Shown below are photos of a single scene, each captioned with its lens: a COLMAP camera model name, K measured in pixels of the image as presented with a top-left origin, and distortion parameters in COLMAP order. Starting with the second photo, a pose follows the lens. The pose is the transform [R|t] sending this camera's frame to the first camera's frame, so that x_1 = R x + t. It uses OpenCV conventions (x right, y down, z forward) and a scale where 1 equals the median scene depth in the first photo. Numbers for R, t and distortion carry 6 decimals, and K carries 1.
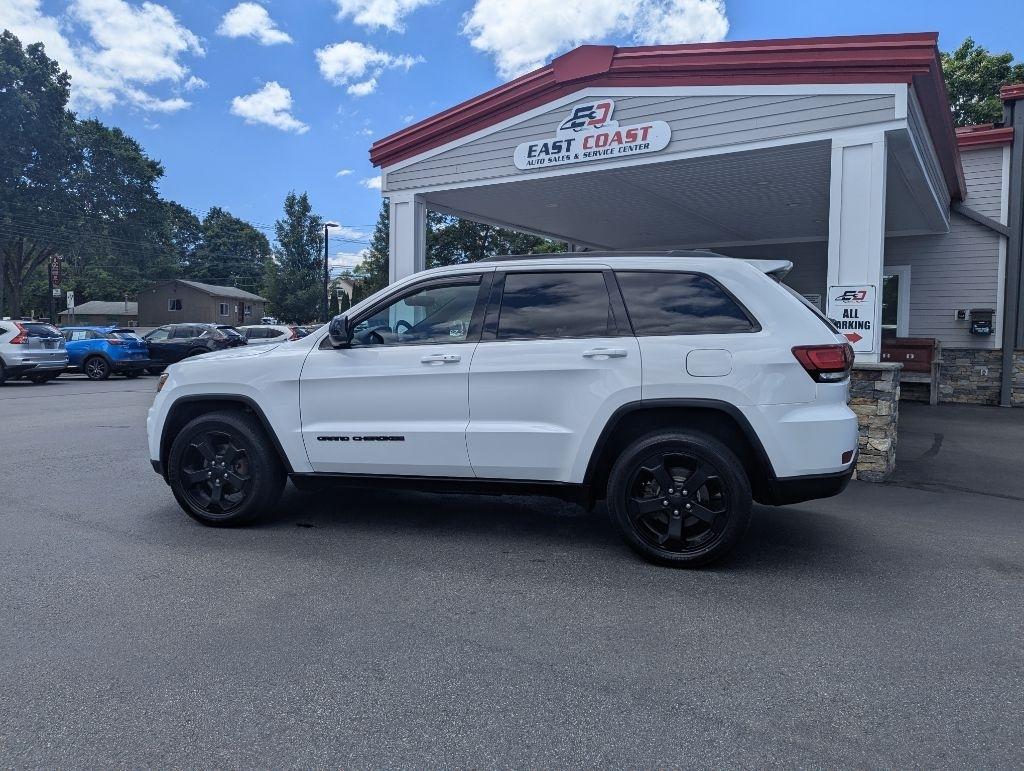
lens RADIAL K [[724.3, 0, 509.5], [0, 724.3, 364.9], [0, 0, 1]] dist [0.060765, -0.061810]
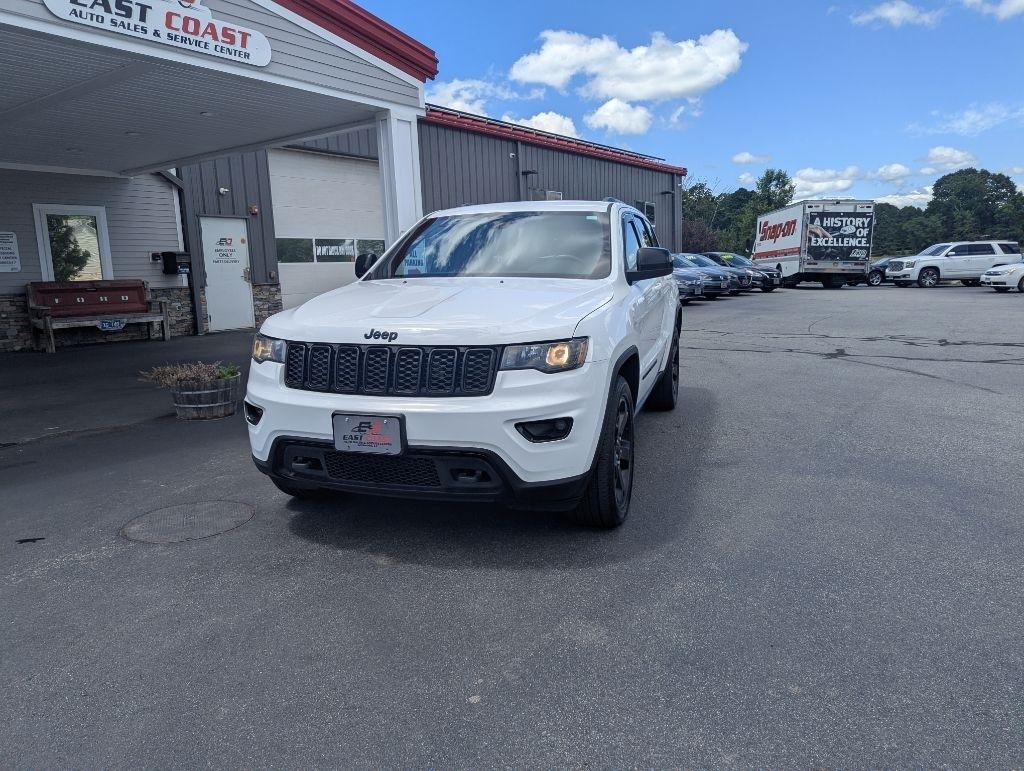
lens RADIAL K [[725.6, 0, 505.4], [0, 725.6, 368.3], [0, 0, 1]] dist [0.060910, -0.061532]
pose [[0.035080, -0.147141, 0.988493, -0.695168], [0.073582, 0.986798, 0.144277, -0.035658], [-0.996672, 0.067674, 0.045444, 0.655974]]
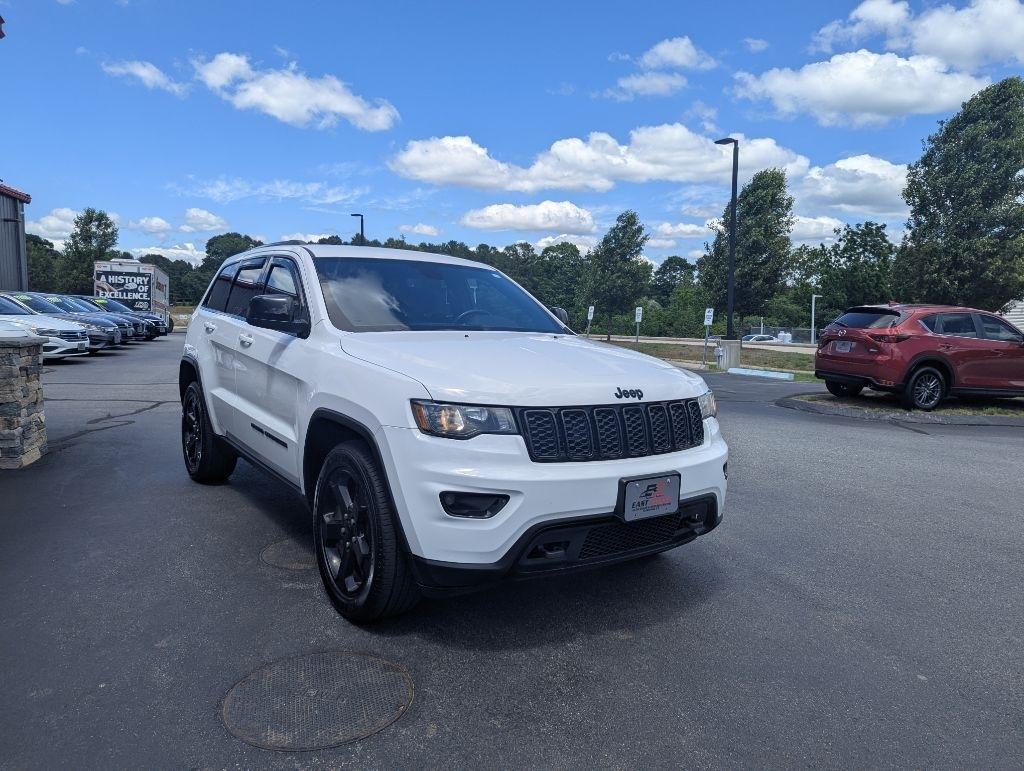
lens RADIAL K [[720.4, 0, 509.2], [0, 720.4, 366.6], [0, 0, 1]] dist [0.060455, -0.057671]
pose [[-0.779898, -0.070897, 0.621879, -0.486556], [0.001985, 0.993279, 0.115727, -0.059791], [-0.625904, 0.091489, -0.774515, 1.076816]]
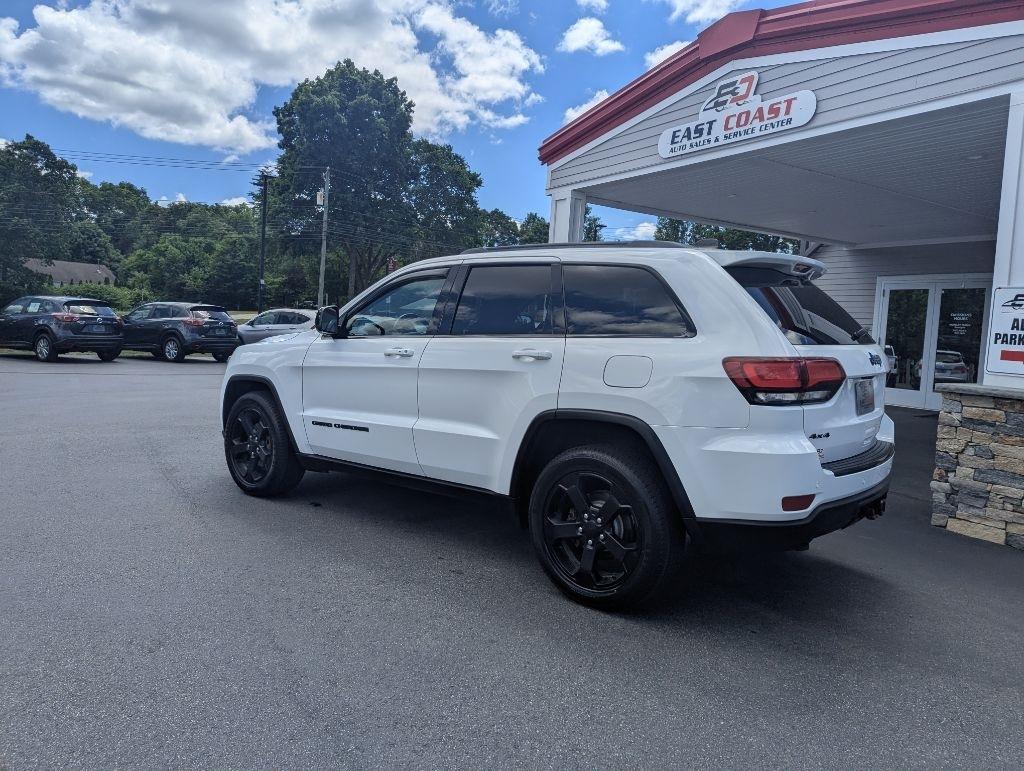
lens RADIAL K [[724.0, 0, 508.5], [0, 724.0, 366.4], [0, 0, 1]] dist [0.058688, -0.053353]
pose [[0.913040, 0.057815, -0.403751, 0.241979], [-0.057472, 0.998263, 0.012980, -0.005927], [0.403800, 0.011353, 0.914777, 0.084021]]
